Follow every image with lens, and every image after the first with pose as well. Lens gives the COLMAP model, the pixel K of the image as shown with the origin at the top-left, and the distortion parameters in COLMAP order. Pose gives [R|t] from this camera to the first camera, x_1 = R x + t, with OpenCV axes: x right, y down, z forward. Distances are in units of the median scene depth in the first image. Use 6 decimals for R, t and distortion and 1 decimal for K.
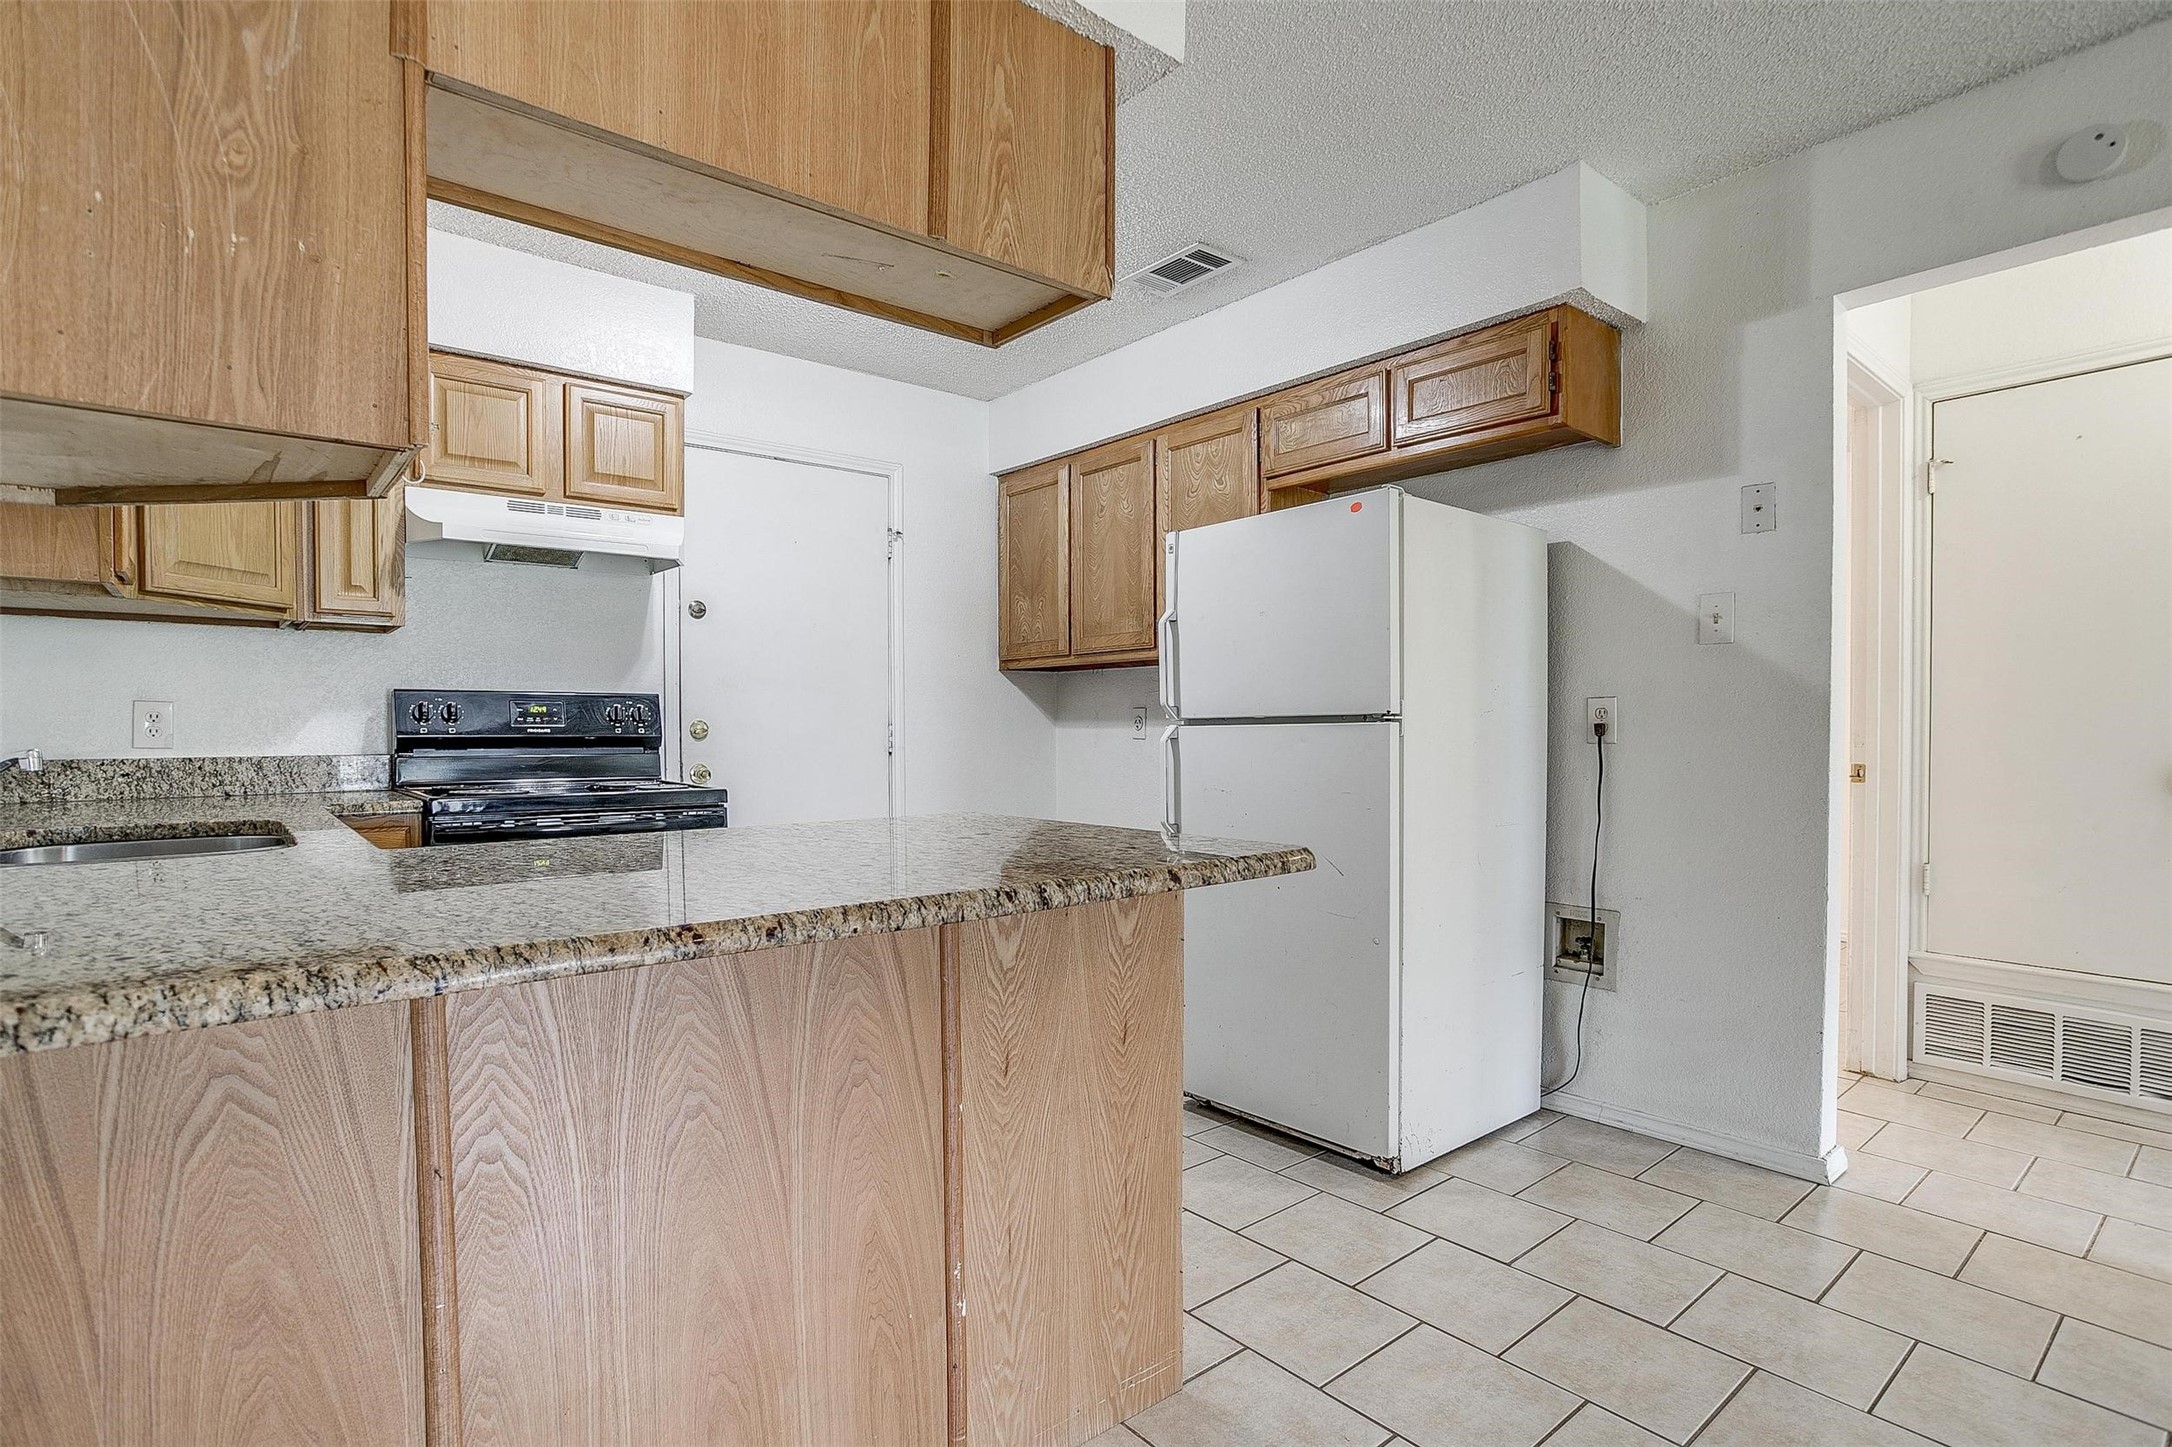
lens RADIAL K [[1058.2, 0, 1089.2], [0, 1058.2, 749.2], [0, 0, 1]] dist [-0.049717, 0.027795]
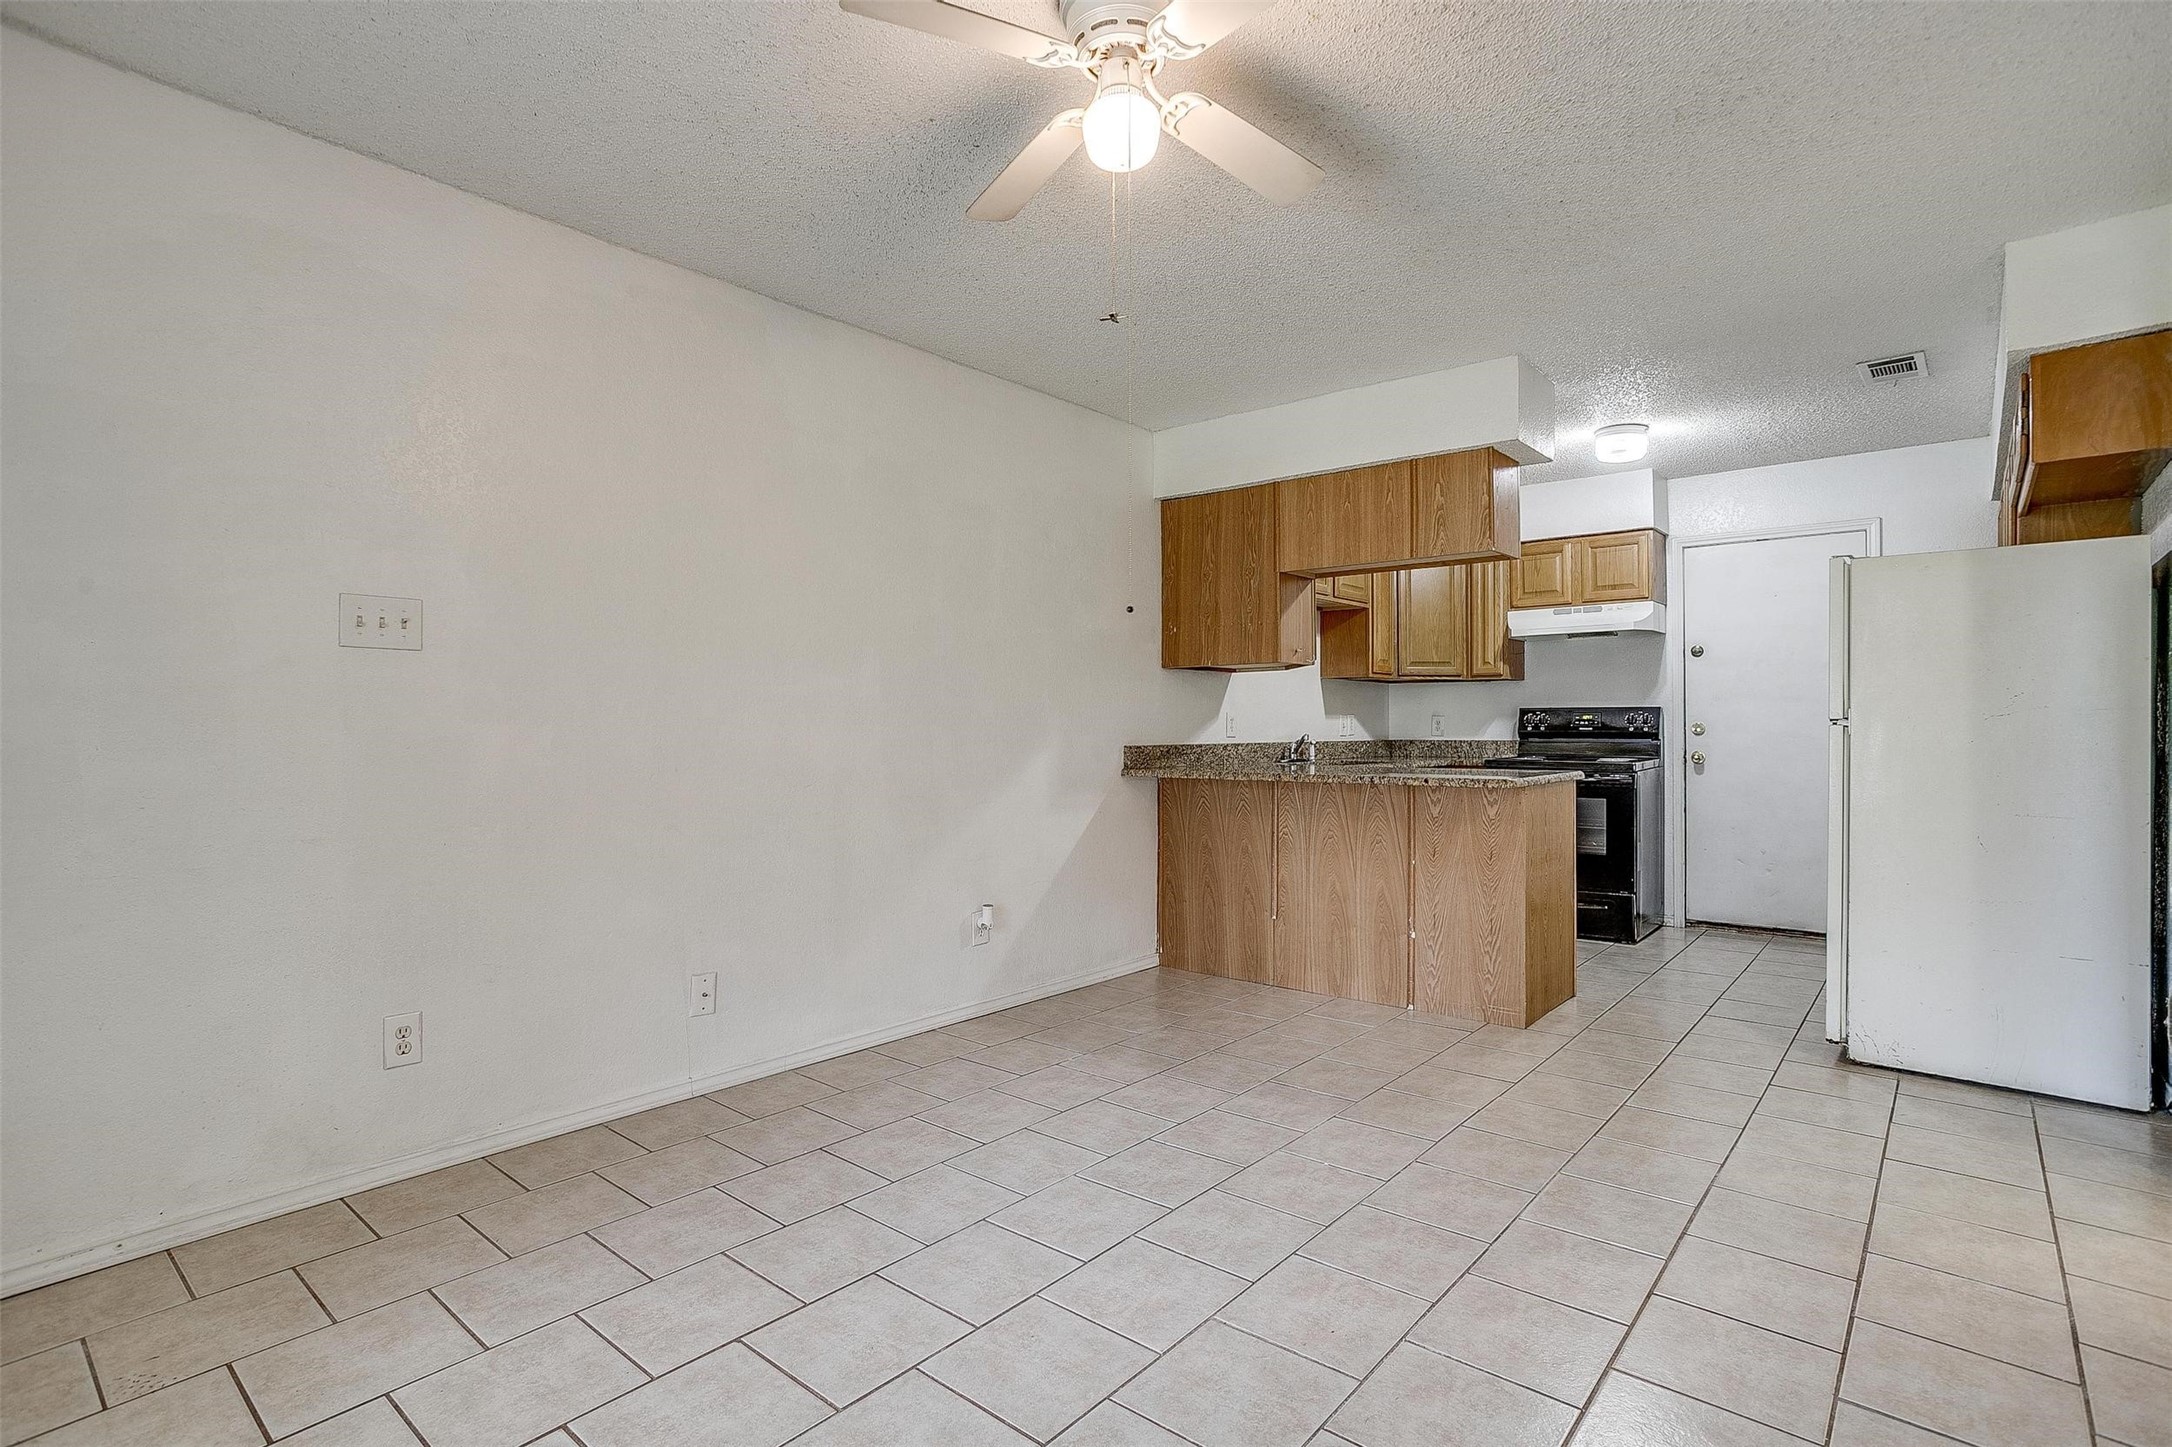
lens RADIAL K [[1058.2, 0, 1096.5], [0, 1058.2, 724.9], [0, 0, 1]] dist [-0.049717, 0.027795]
pose [[0.170841, 0.000679, -0.985298, 1.274121], [-0.020418, 0.999787, -0.002851, -0.002220], [0.985087, 0.020605, 0.170818, -0.169241]]
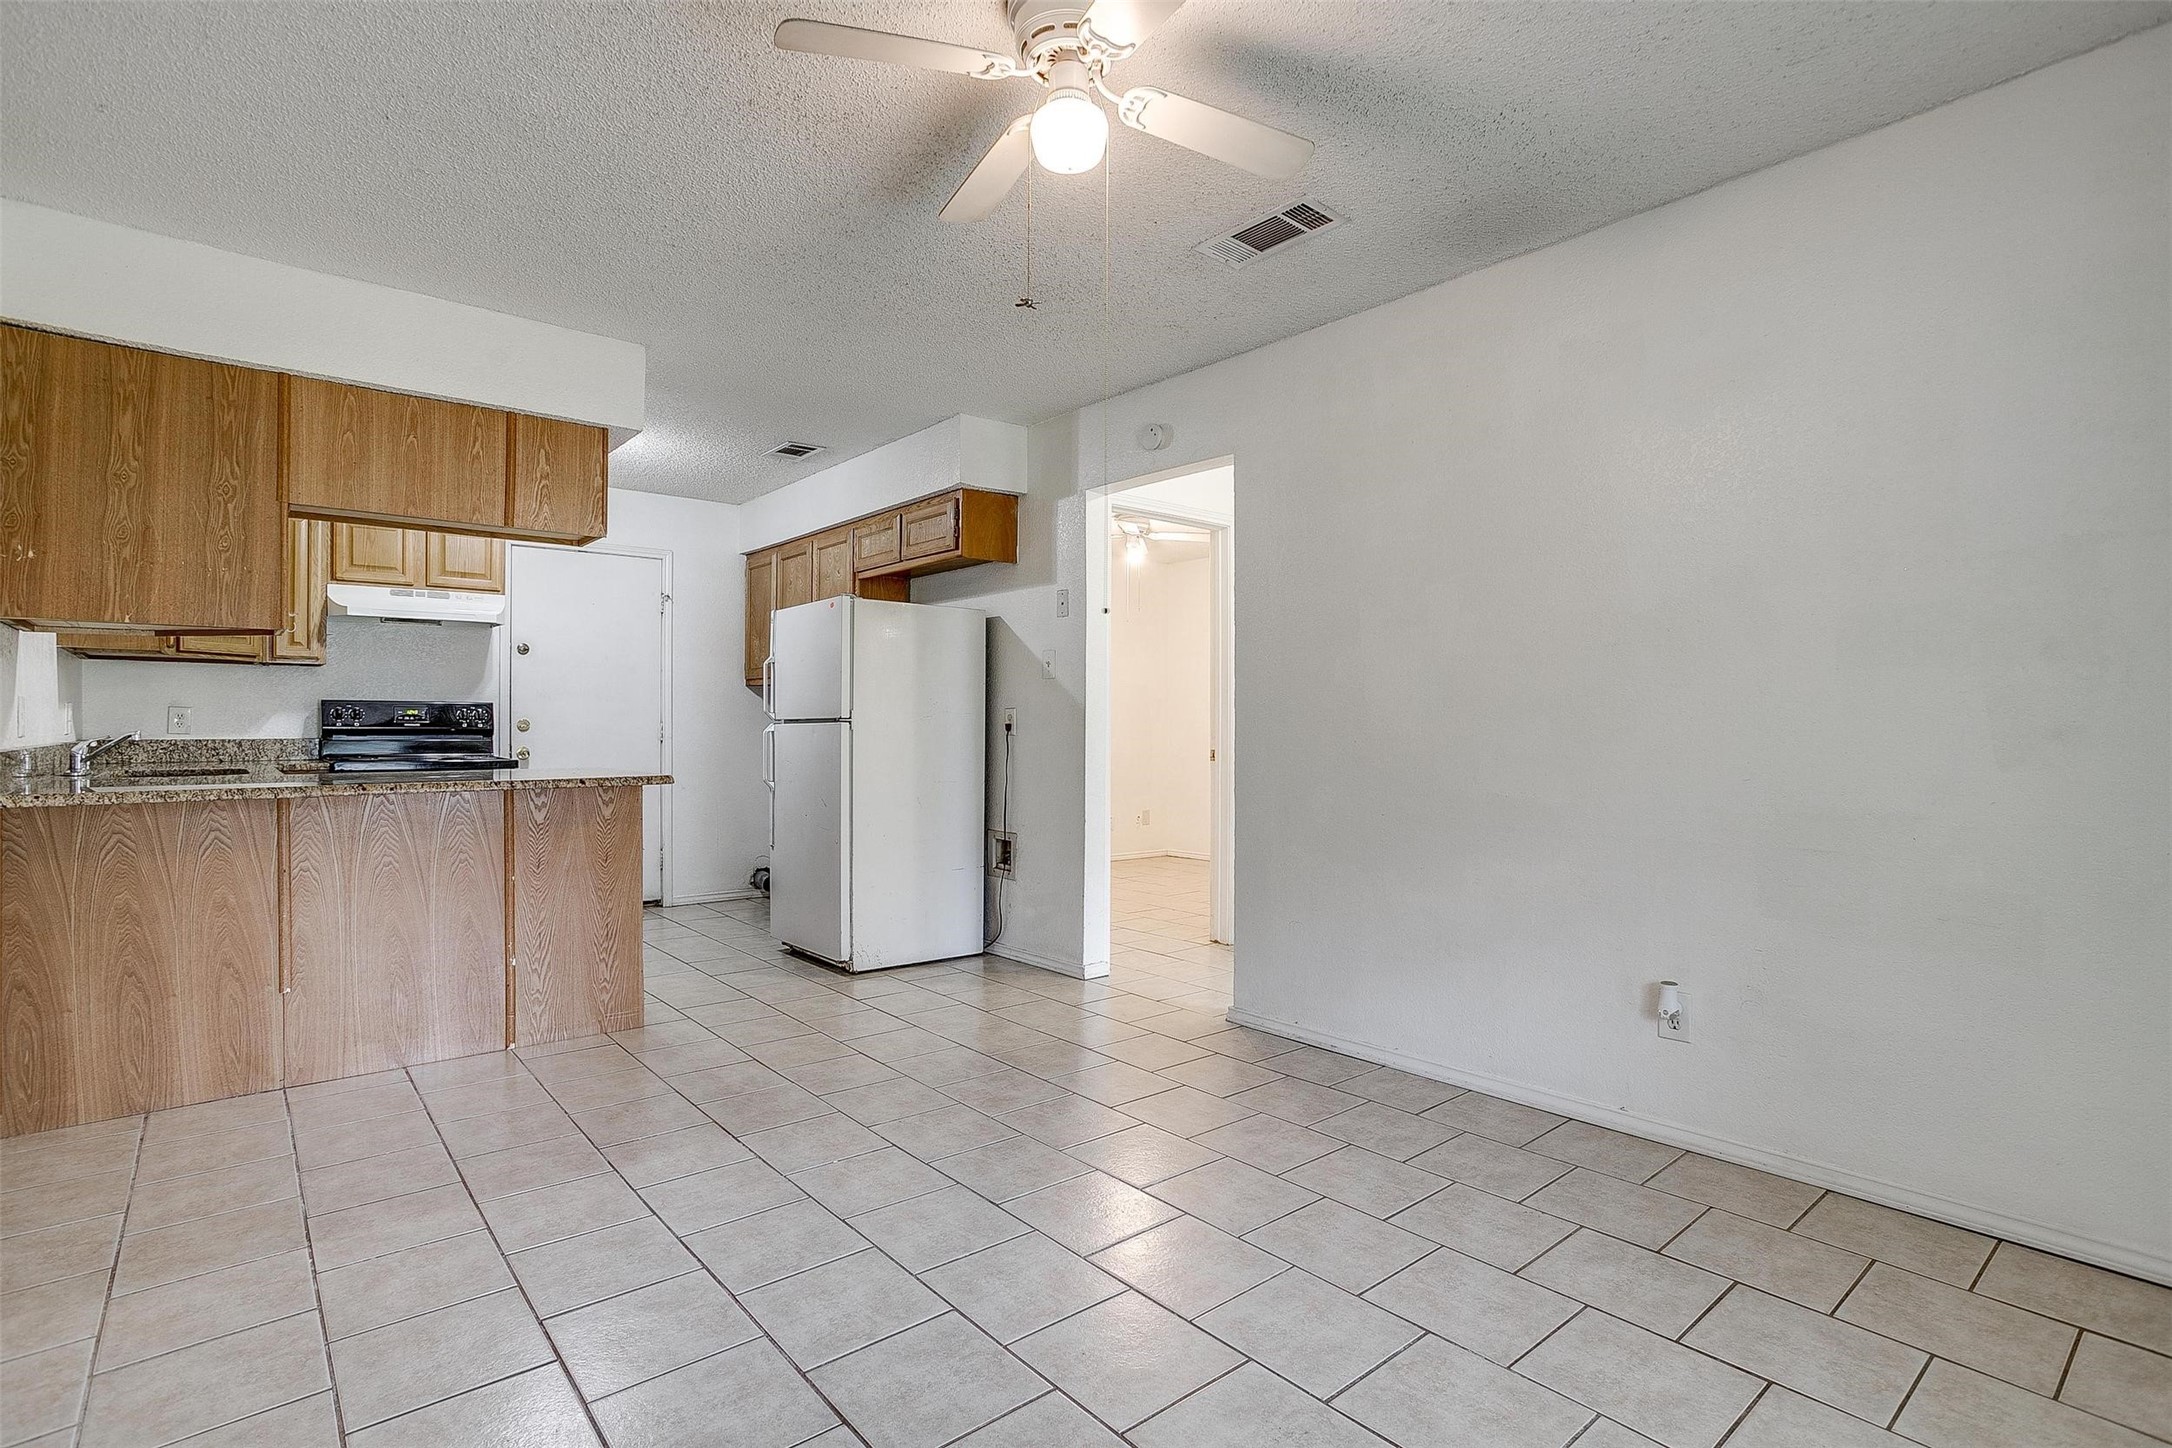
lens RADIAL K [[1058.2, 0, 1092.4], [0, 1058.2, 725.9], [0, 0, 1]] dist [-0.049717, 0.027795]
pose [[0.999987, 0.004877, 0.001506, 0.617909], [-0.004843, 0.999756, -0.021538, 0.015606], [-0.001610, 0.021531, 0.999767, -0.730117]]
